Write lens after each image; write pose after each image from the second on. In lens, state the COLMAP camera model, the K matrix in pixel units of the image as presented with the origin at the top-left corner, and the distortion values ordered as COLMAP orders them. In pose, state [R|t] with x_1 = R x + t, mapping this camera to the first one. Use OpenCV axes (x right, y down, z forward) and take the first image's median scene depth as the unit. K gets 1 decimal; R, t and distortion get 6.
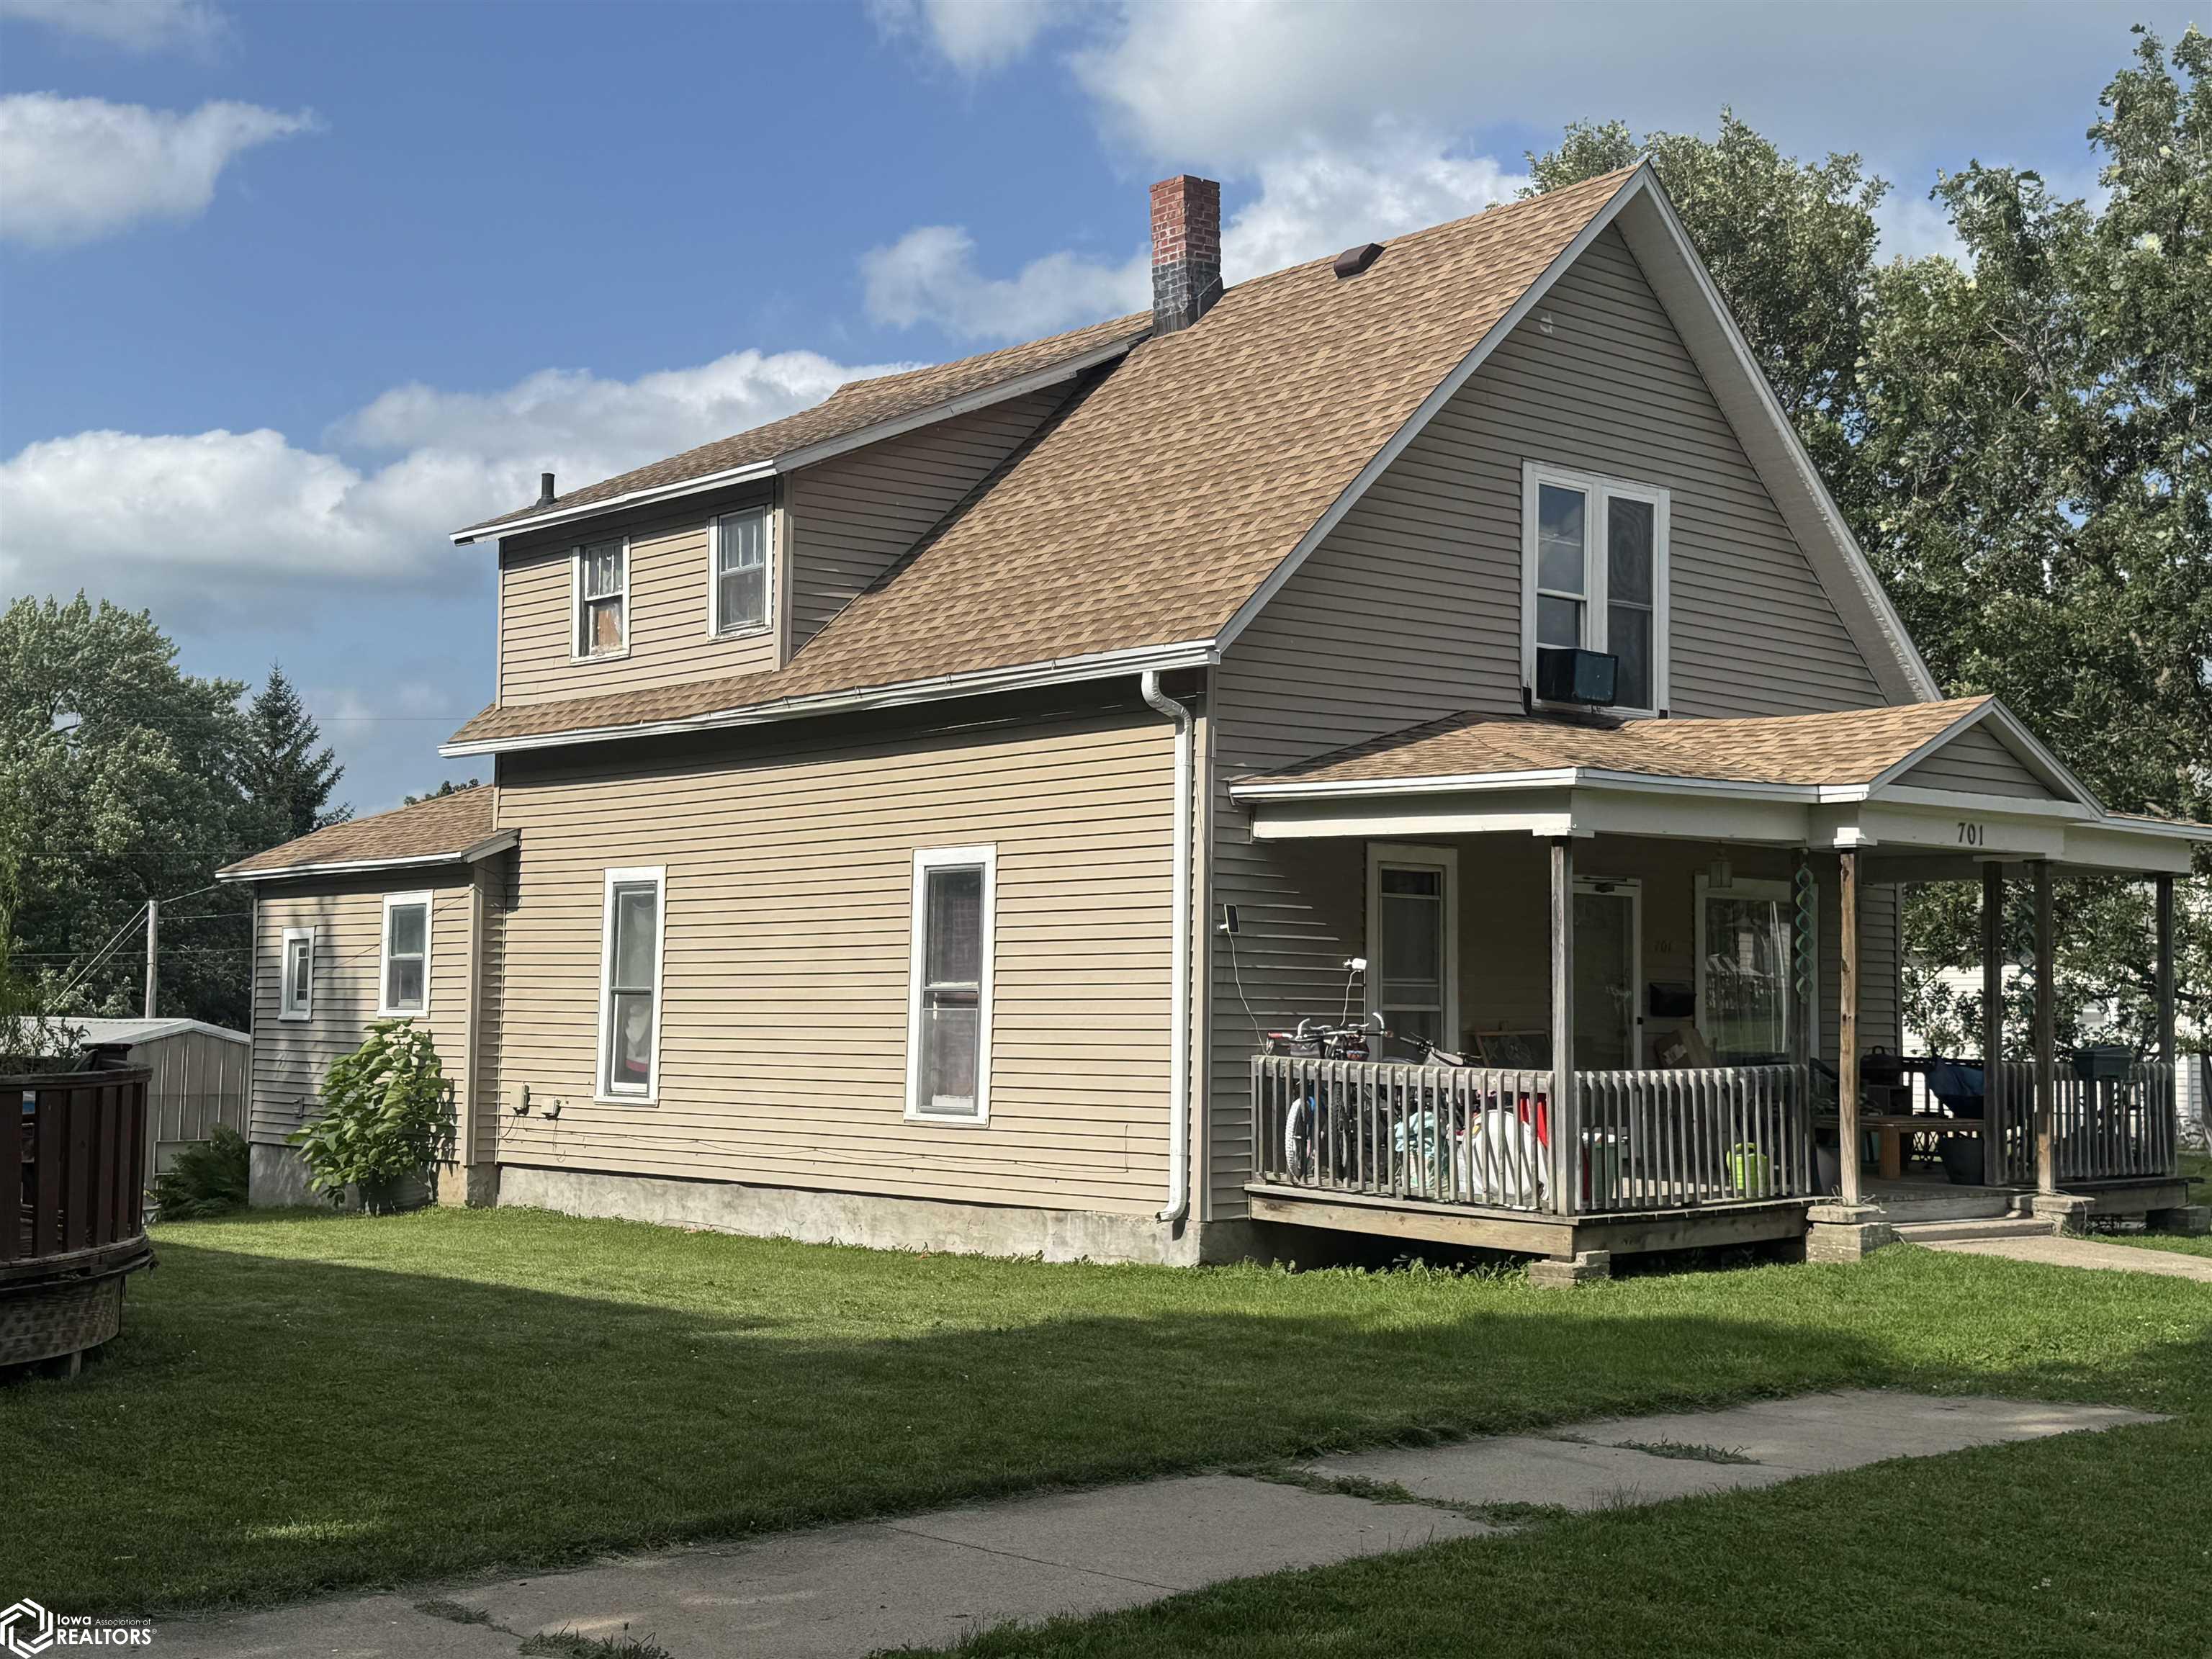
lens RADIAL K [[2696.3, 0, 1106.0], [0, 2696.3, 829.5], [0, 0, 1]] dist [0.123212, 0.008941]
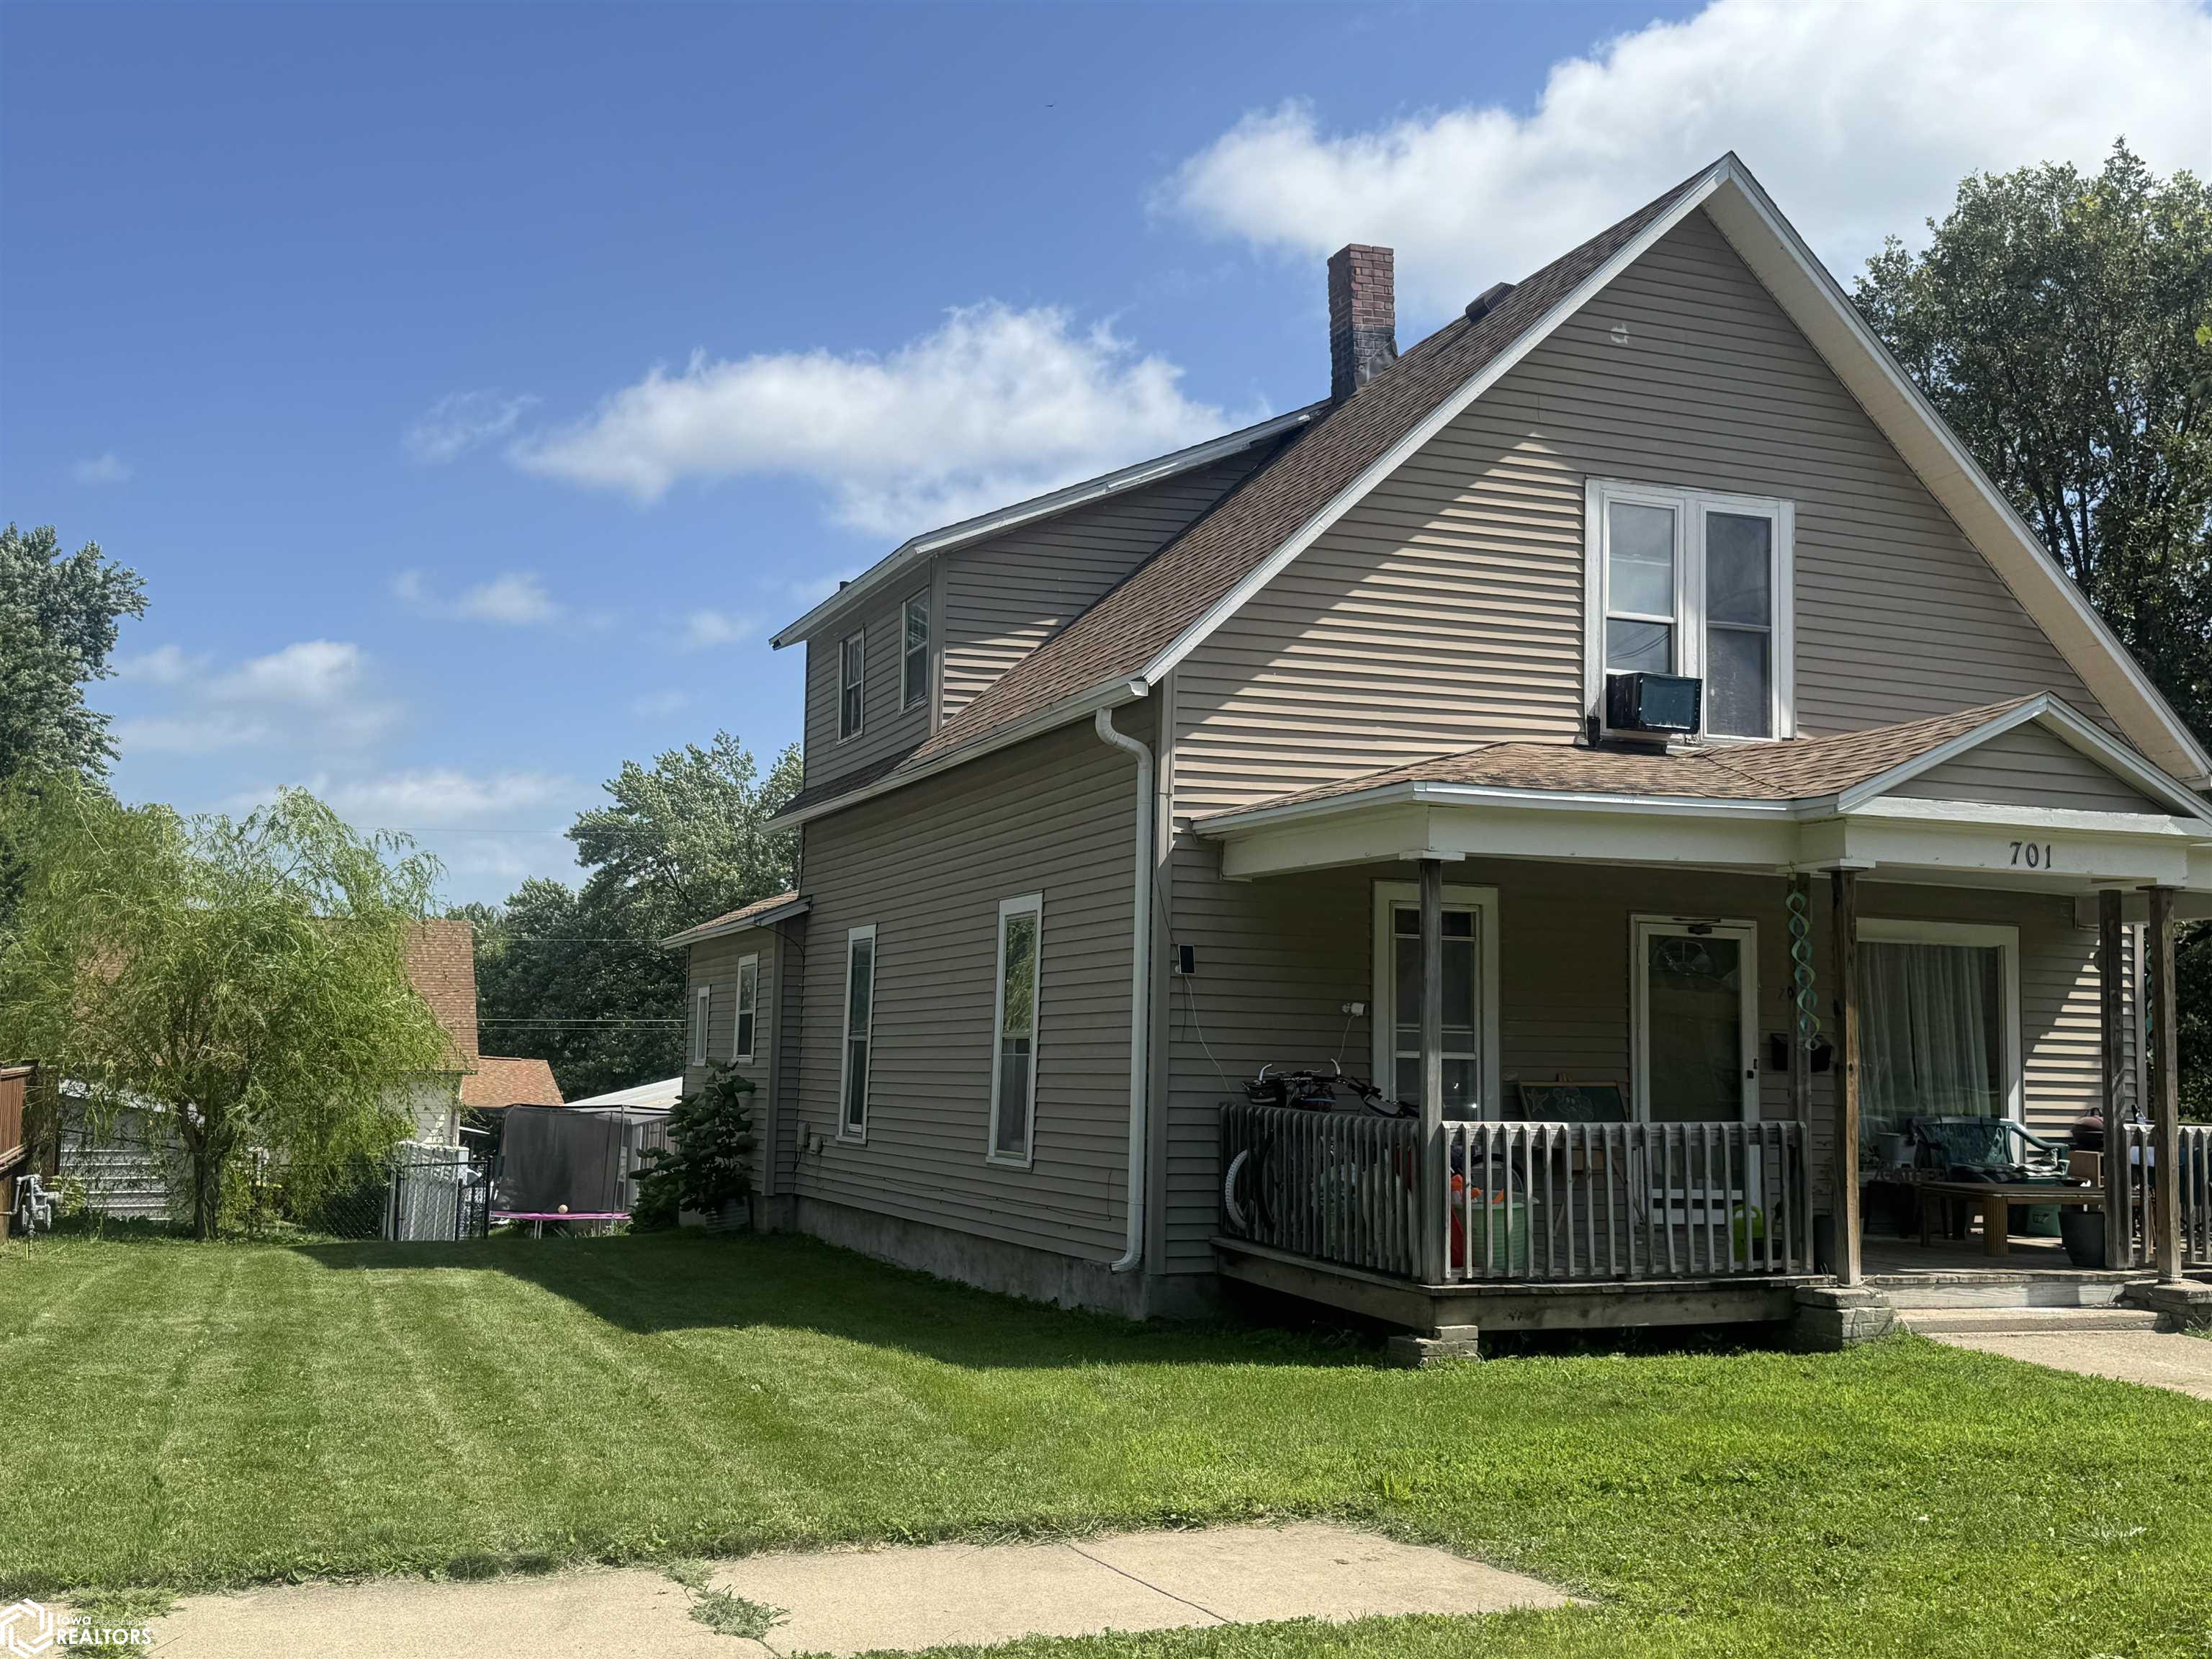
lens RADIAL K [[2220.8, 0, 1106.0], [0, 2220.8, 829.5], [0, 0, 1]] dist [0.207613, -0.431737]
pose [[0.940885, -0.028432, -0.337531, 0.259363], [0.013822, 0.998864, -0.045611, 0.020083], [0.338444, 0.038249, 0.940209, 0.210351]]
